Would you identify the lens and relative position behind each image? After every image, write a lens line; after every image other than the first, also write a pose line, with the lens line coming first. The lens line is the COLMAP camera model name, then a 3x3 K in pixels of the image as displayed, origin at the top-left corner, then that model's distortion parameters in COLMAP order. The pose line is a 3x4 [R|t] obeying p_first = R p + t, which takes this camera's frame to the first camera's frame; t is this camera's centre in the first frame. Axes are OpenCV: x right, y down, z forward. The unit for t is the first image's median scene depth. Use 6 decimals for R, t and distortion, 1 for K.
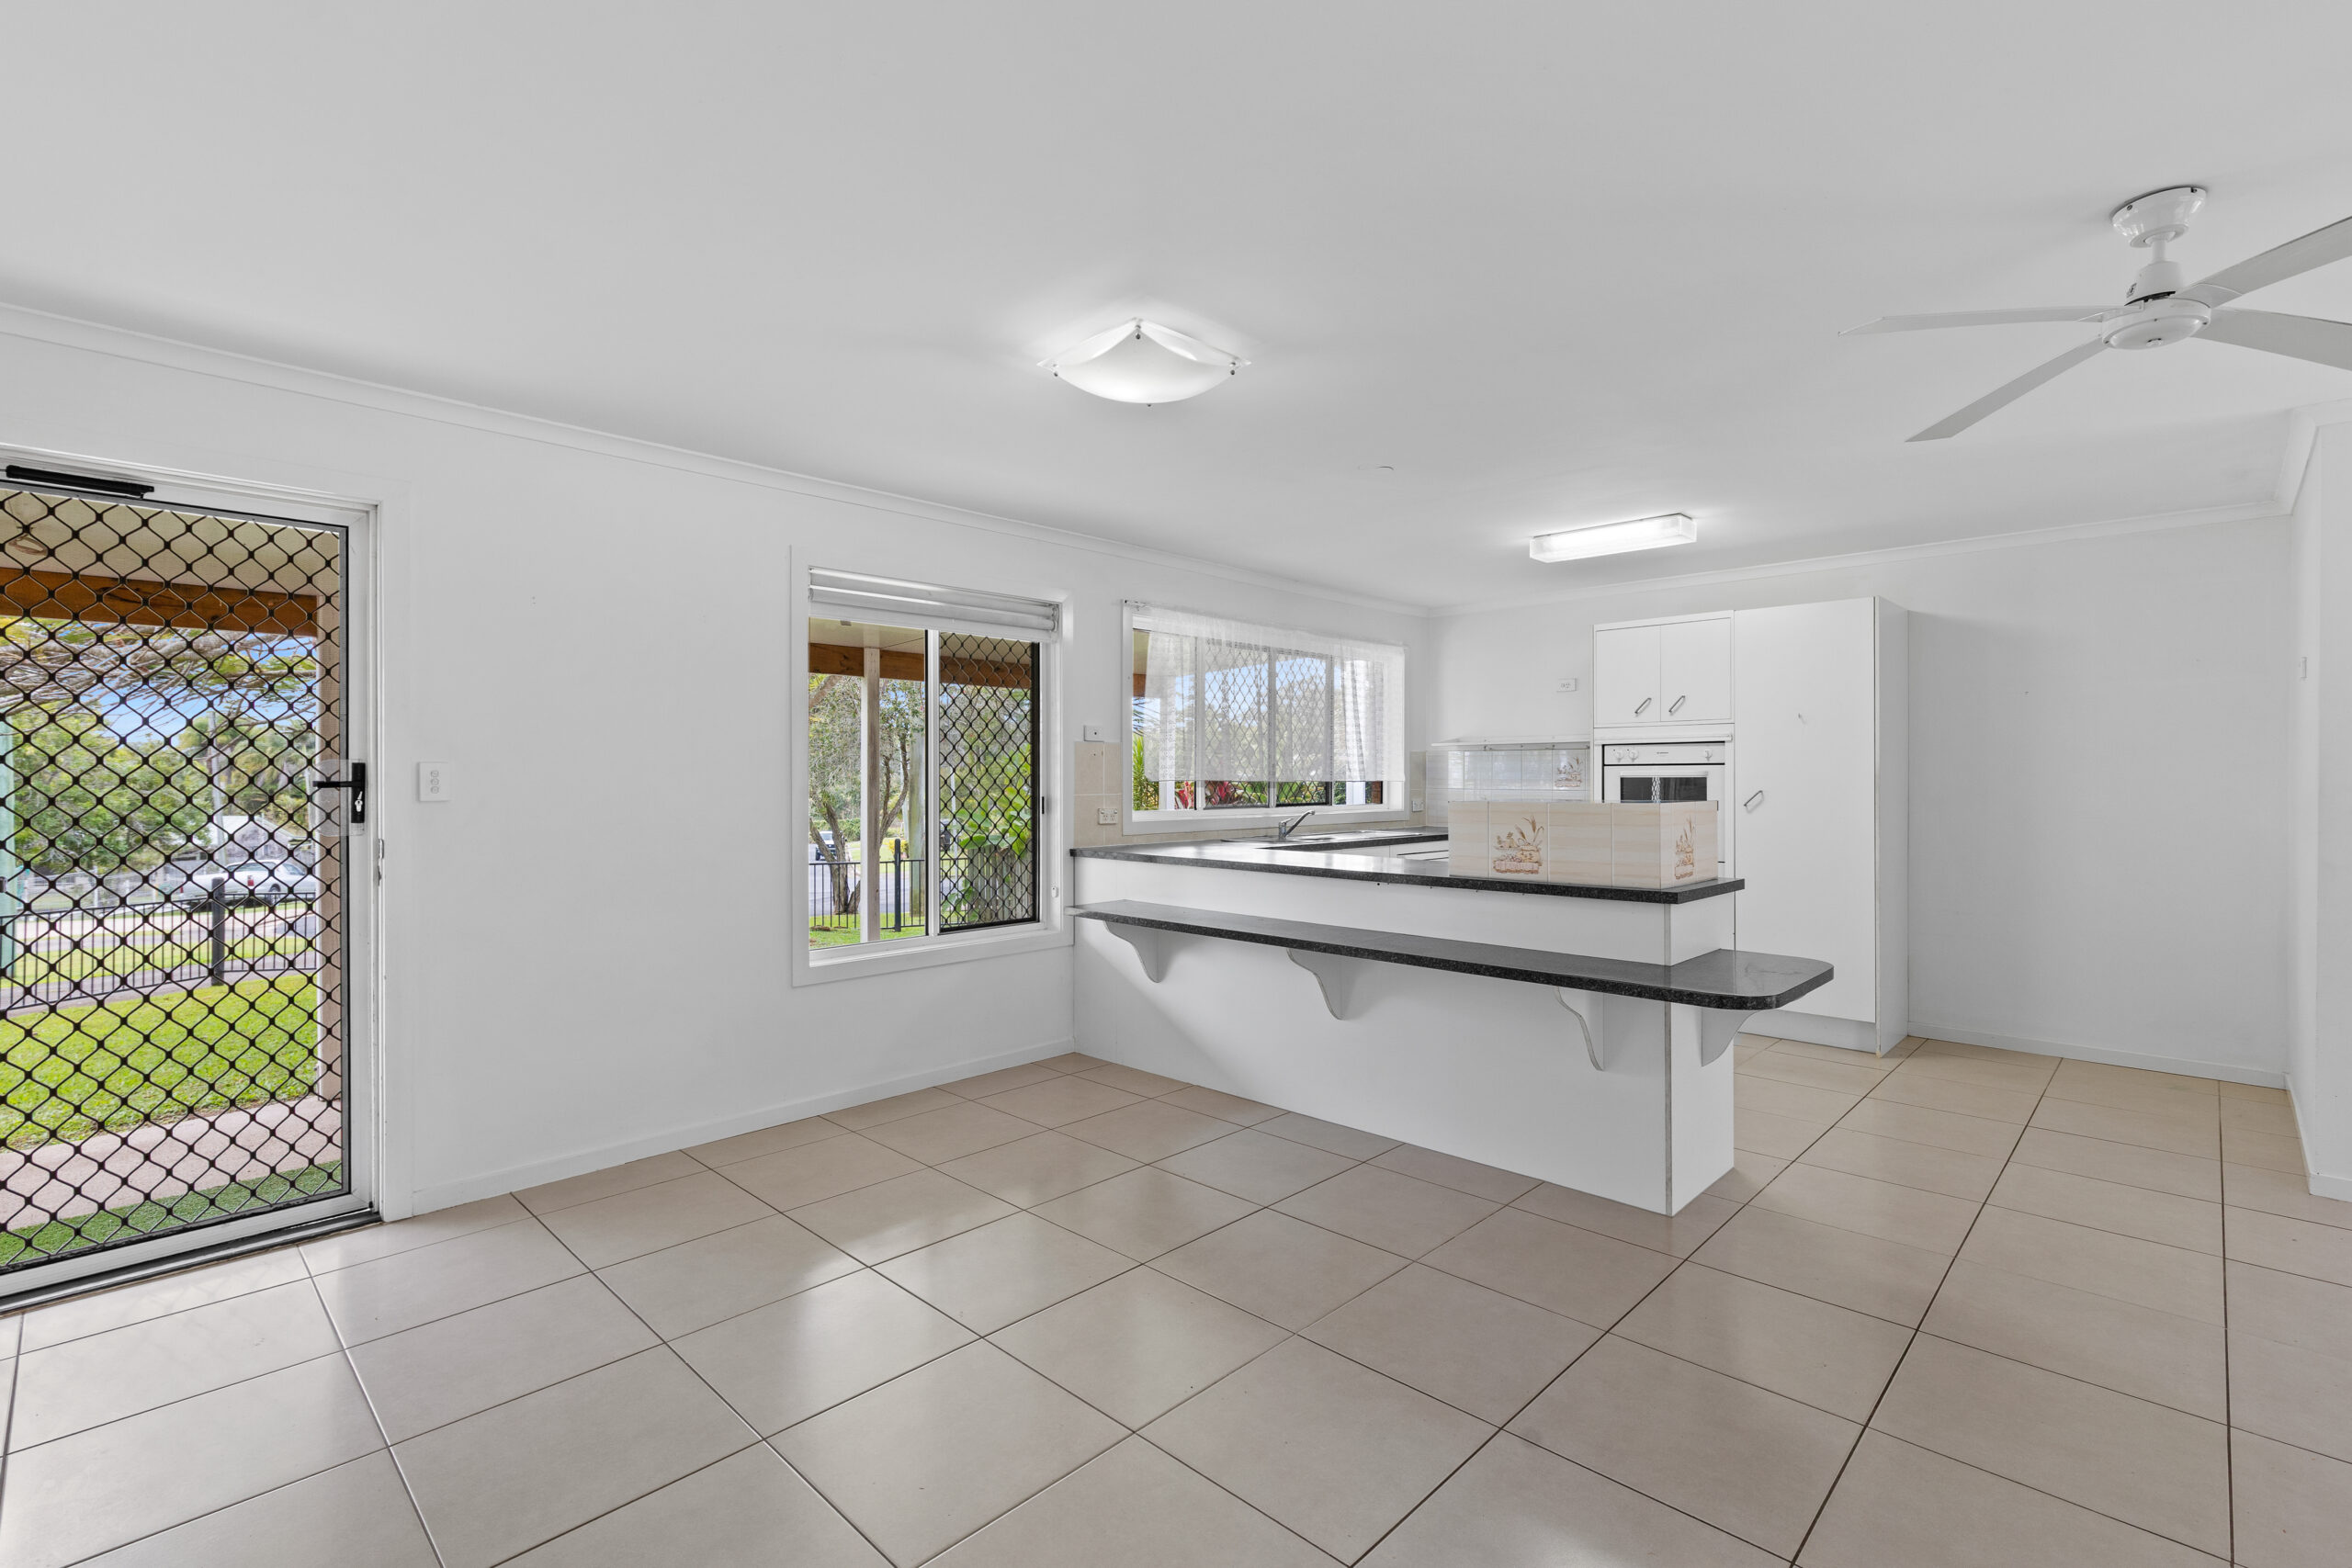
lens RADIAL K [[1057.4, 0, 1176.0], [0, 1057.4, 784.0], [0, 0, 1]] dist [0.011444, -0.000789]
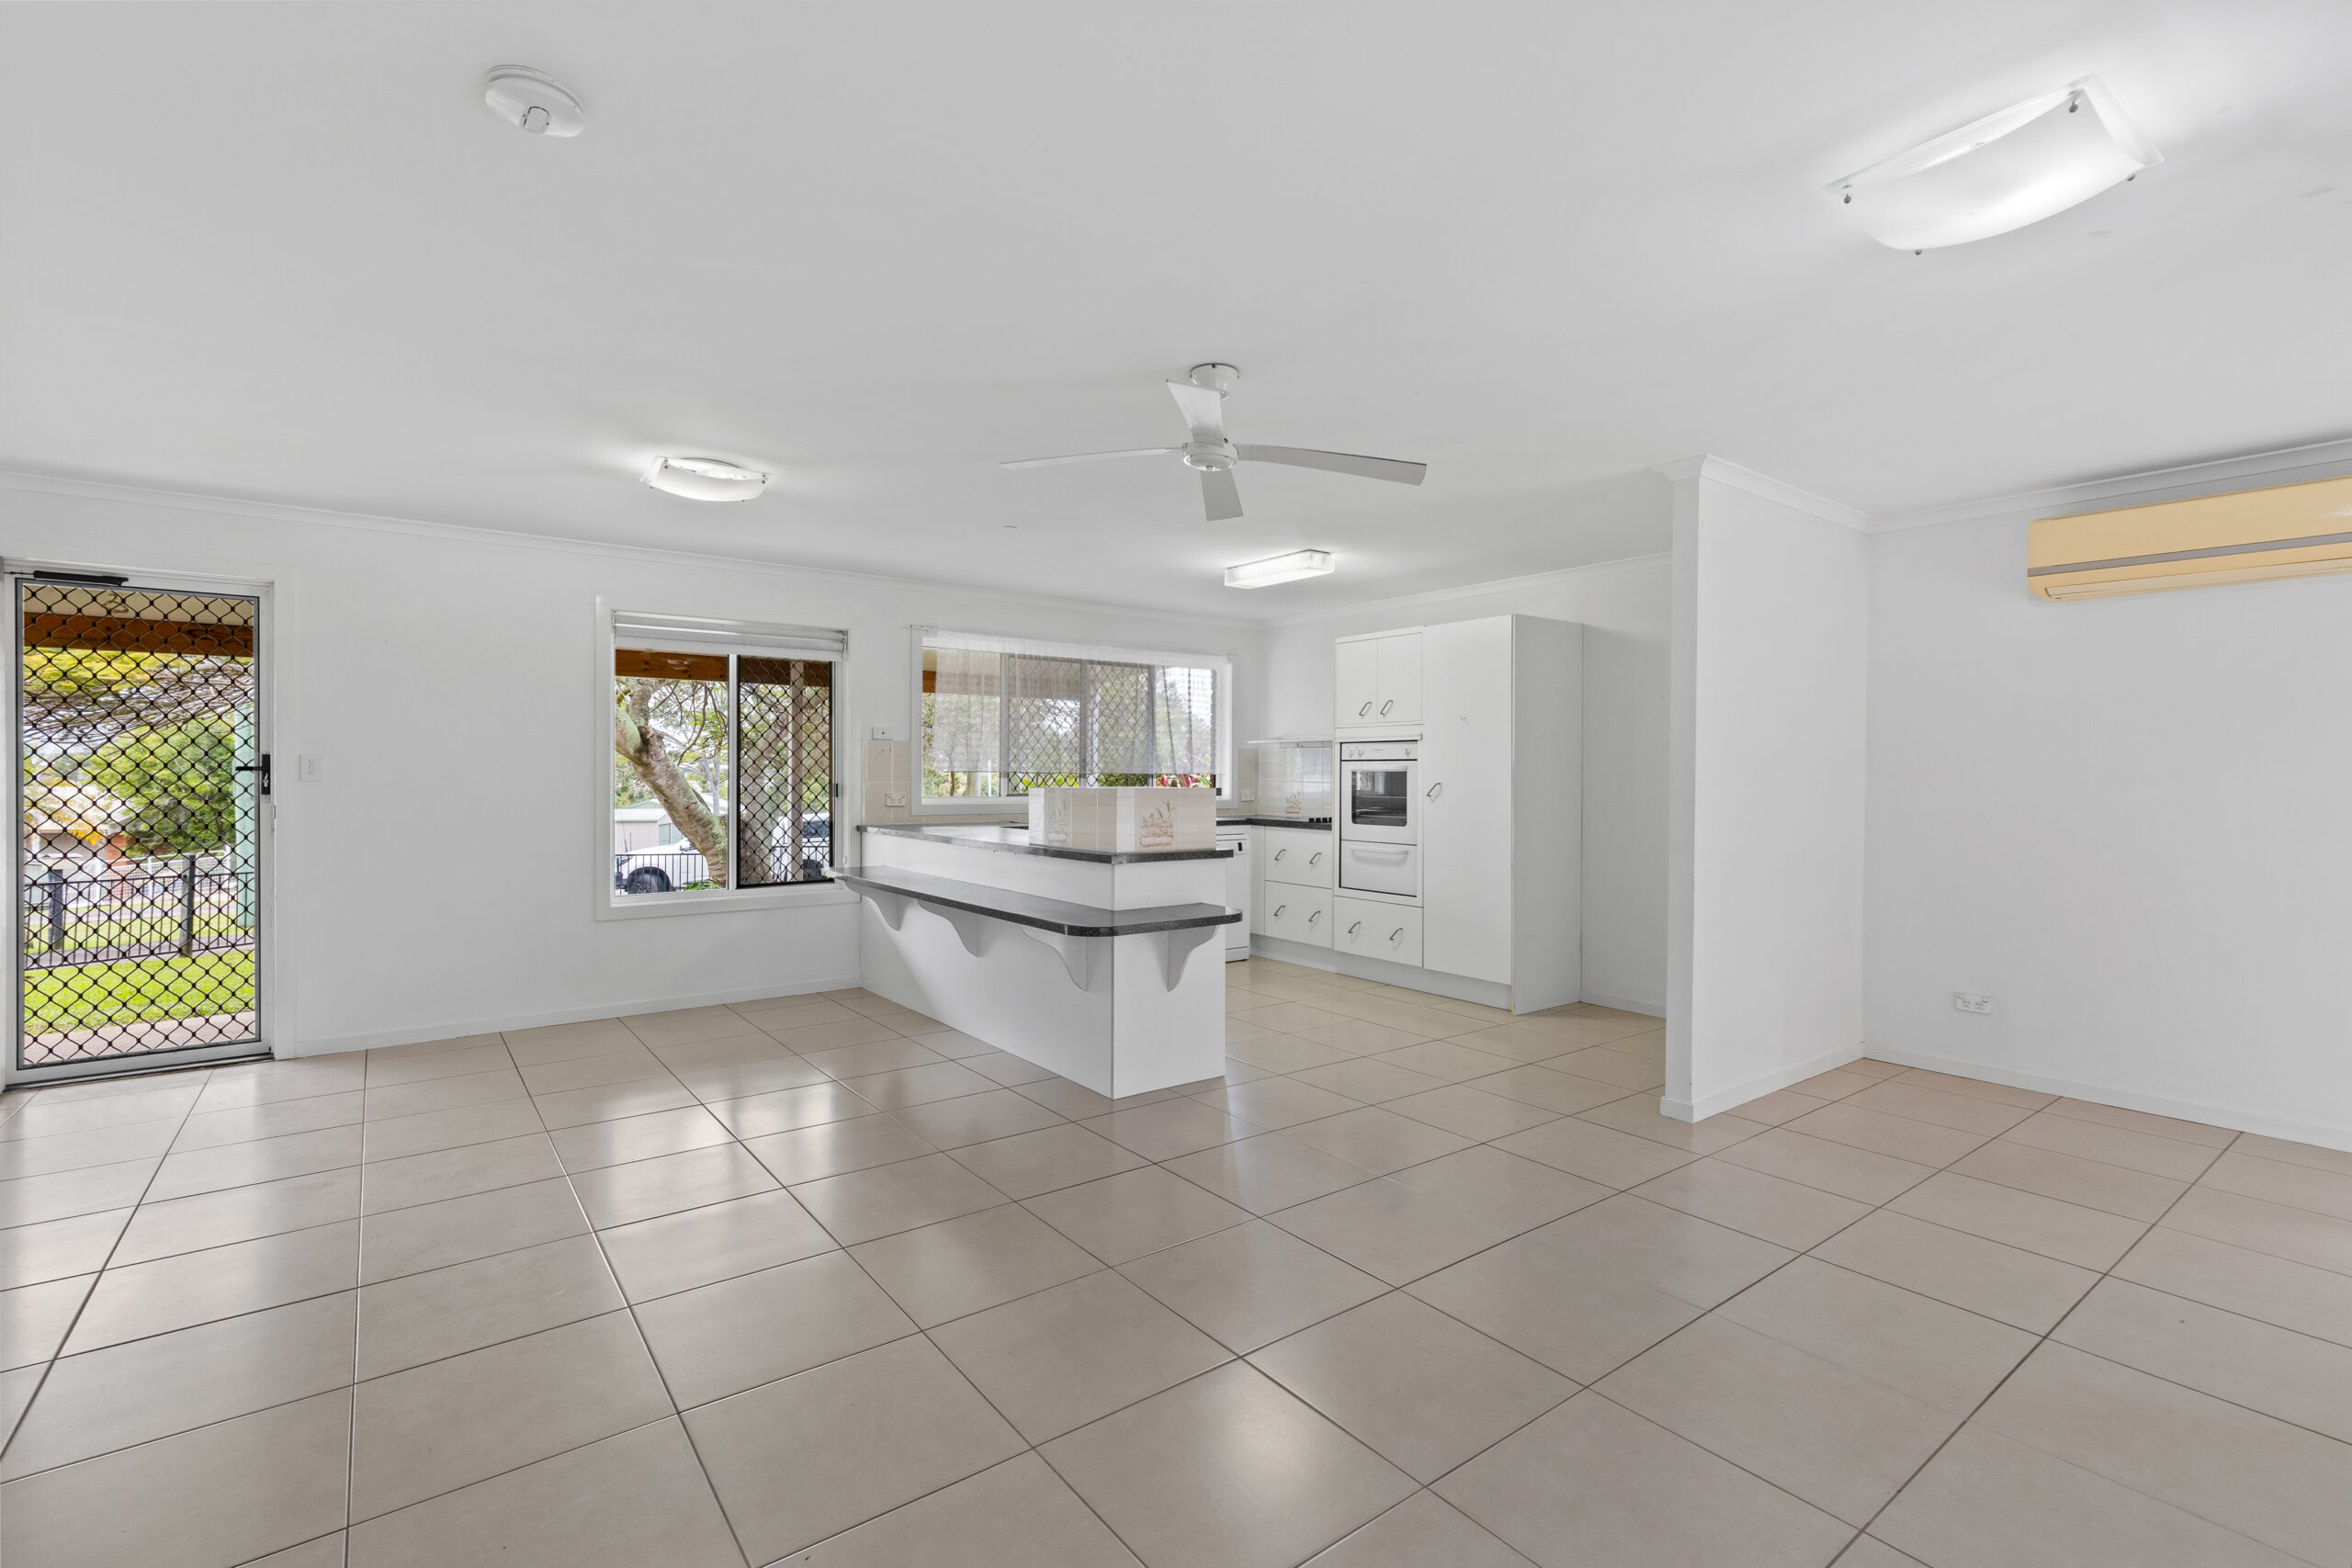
lens RADIAL K [[1057.4, 0, 1176.0], [0, 1057.4, 784.0], [0, 0, 1]] dist [0.011444, -0.000789]
pose [[0.988299, 0.007459, -0.152348, 0.491803], [-0.006782, 0.999965, 0.004964, 0.003952], [0.152380, -0.003873, 0.988314, -0.194389]]
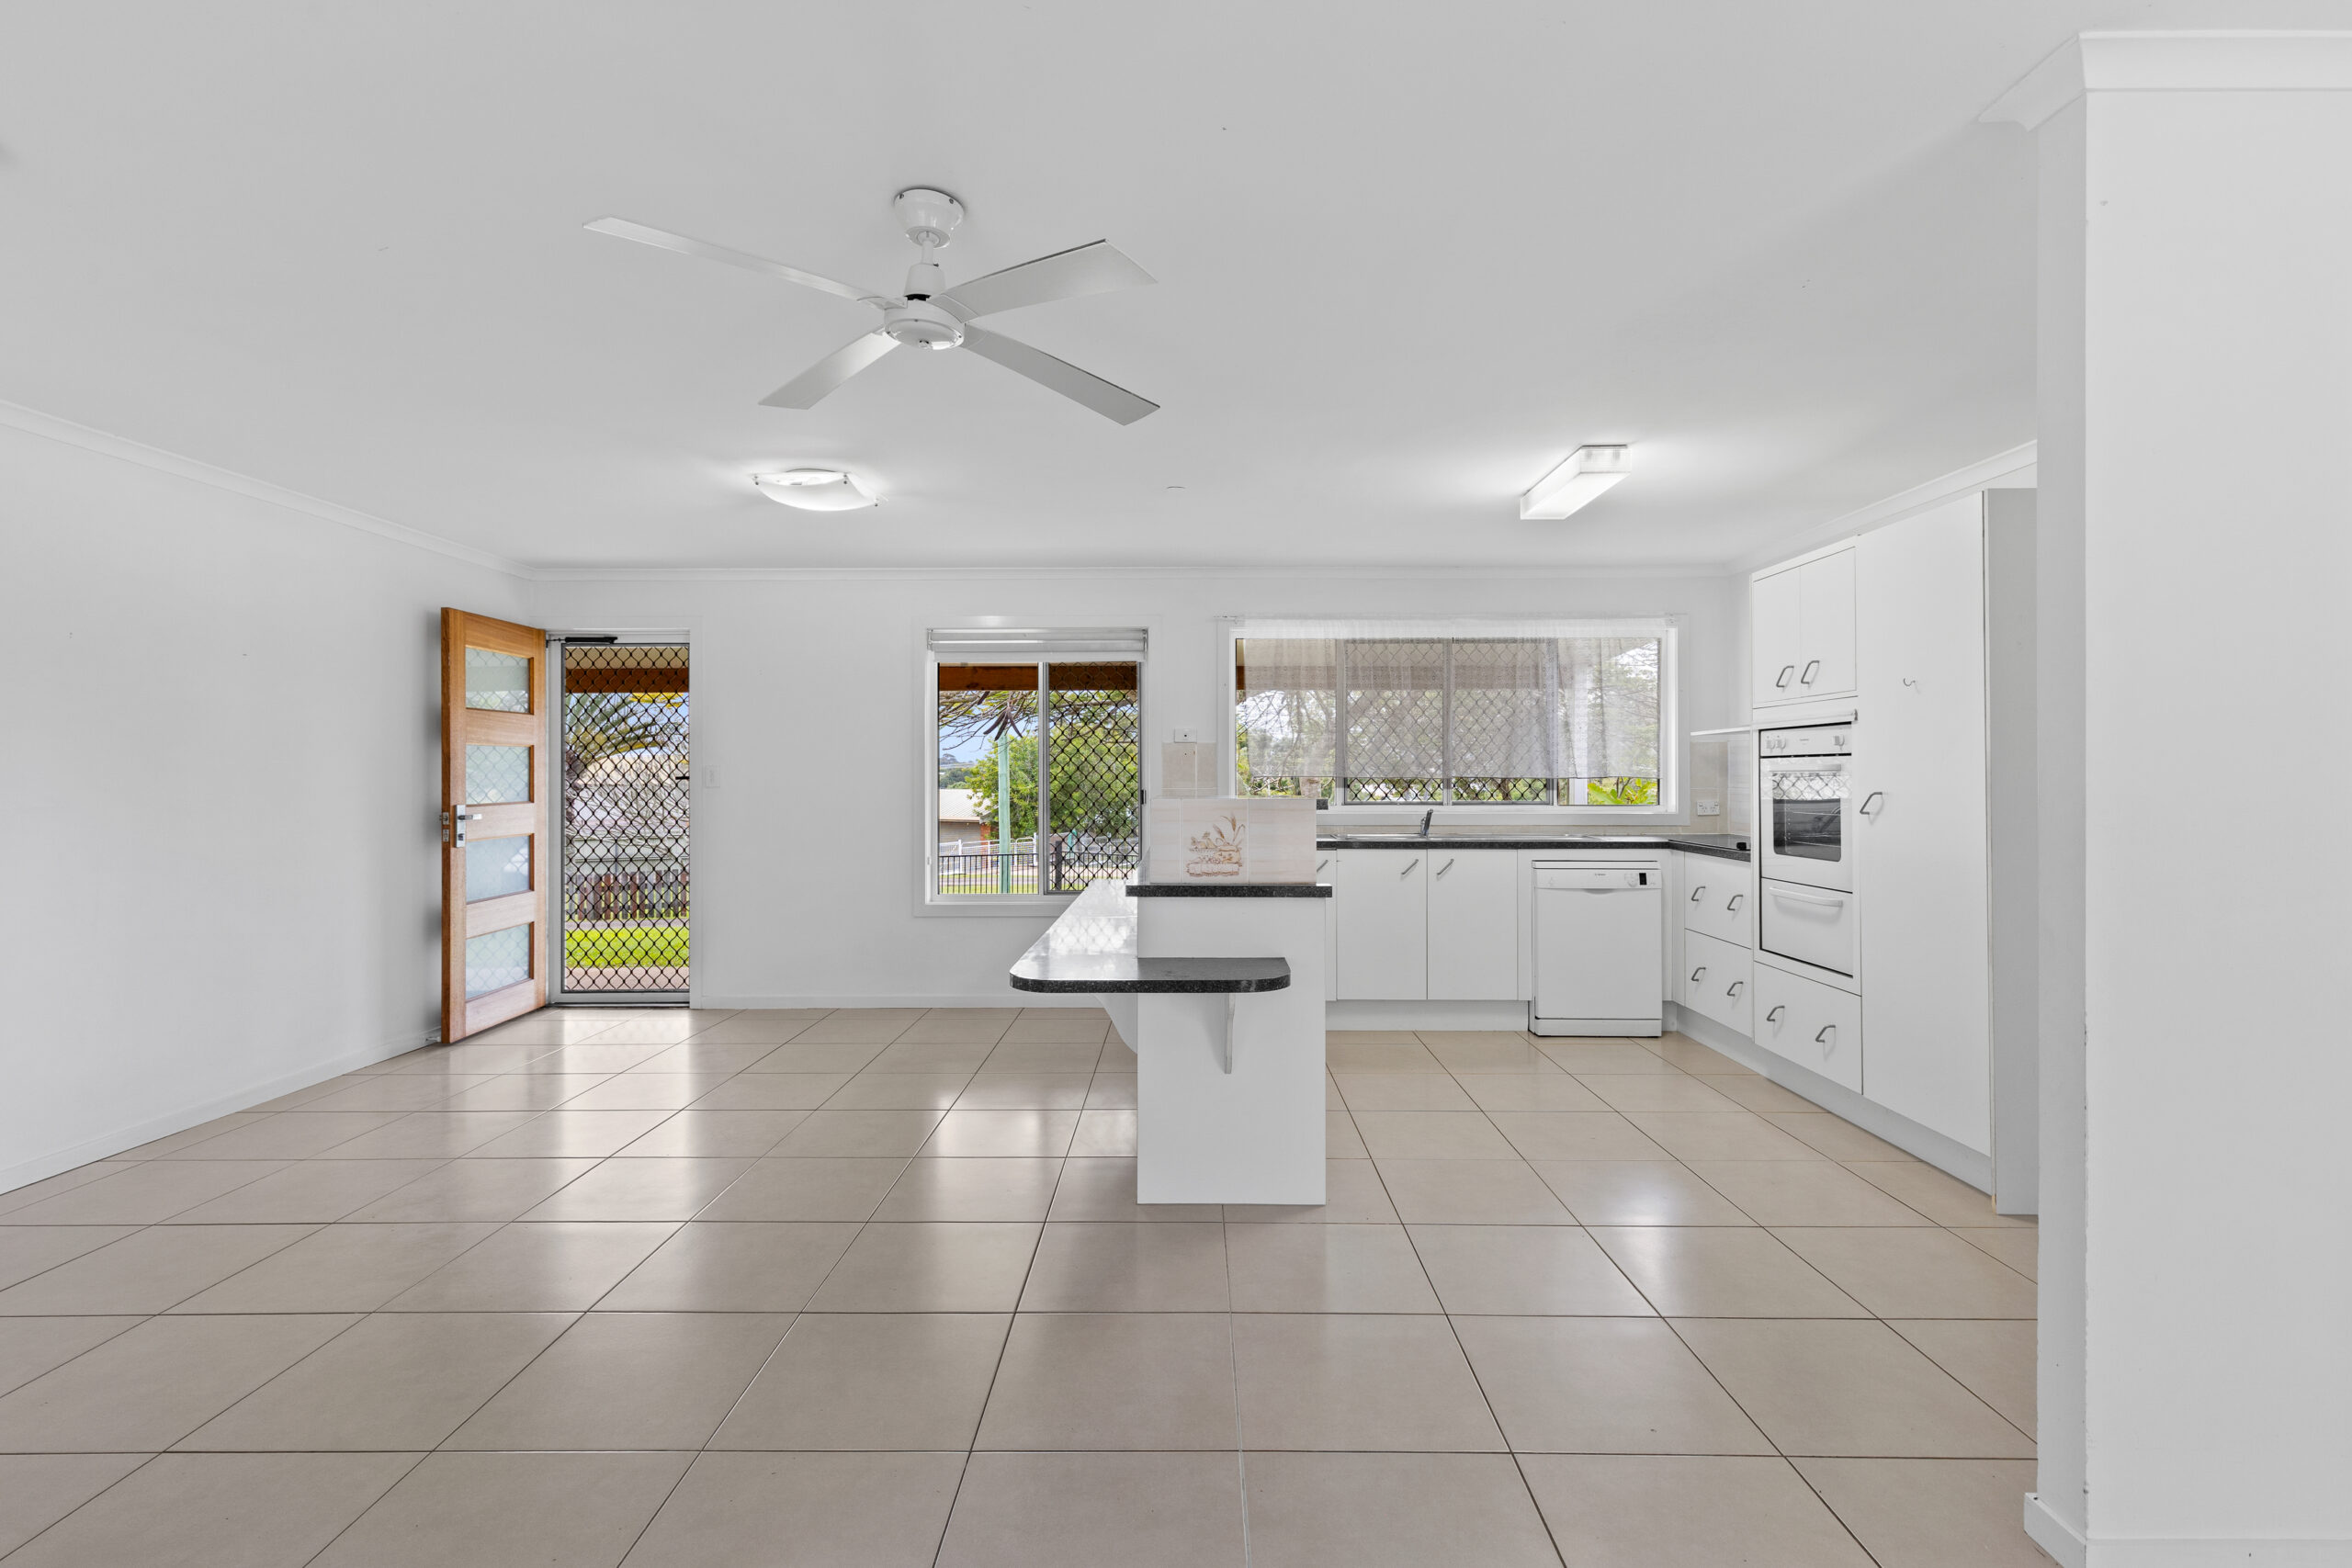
lens RADIAL K [[1059.5, 0, 1179.1], [0, 1059.5, 774.8], [0, 0, 1]] dist [0.013153, -0.000658]
pose [[0.691073, -0.000118, -0.722785, 0.815954], [-0.003854, 0.999985, -0.003848, -0.000672], [0.722774, 0.005444, 0.691063, 0.211491]]
